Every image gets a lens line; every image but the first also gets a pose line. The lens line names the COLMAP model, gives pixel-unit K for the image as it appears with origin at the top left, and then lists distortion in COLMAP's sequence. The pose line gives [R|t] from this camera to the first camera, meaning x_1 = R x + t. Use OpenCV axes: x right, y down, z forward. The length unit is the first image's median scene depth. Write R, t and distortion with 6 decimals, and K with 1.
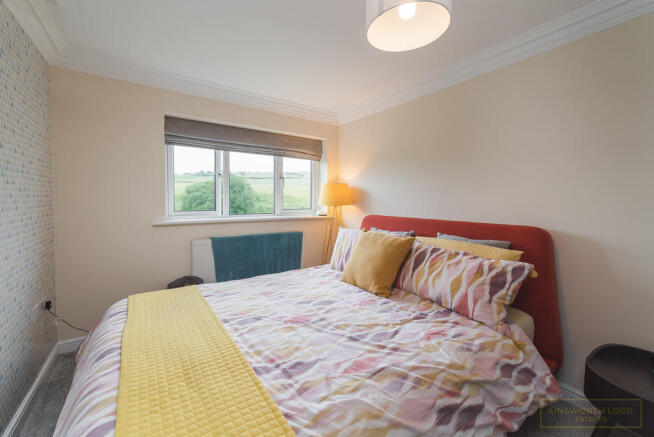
lens RADIAL K [[265.7, 0, 326.8], [0, 265.7, 207.9], [0, 0, 1]] dist [-0.006034, 0.000013]
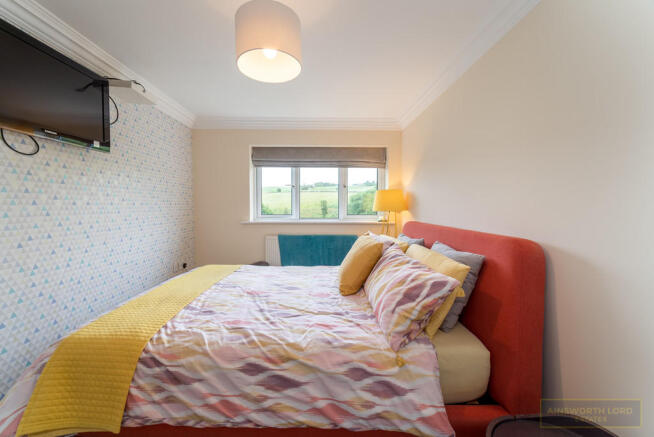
lens RADIAL K [[259.7, 0, 321.2], [0, 259.7, 222.7], [0, 0, 1]] dist [-0.024135, 0.012159]
pose [[0.822518, 0.030526, -0.567919, 0.912693], [-0.015347, 0.999386, 0.031490, 0.013198], [0.568532, -0.017186, 0.822482, 0.106743]]
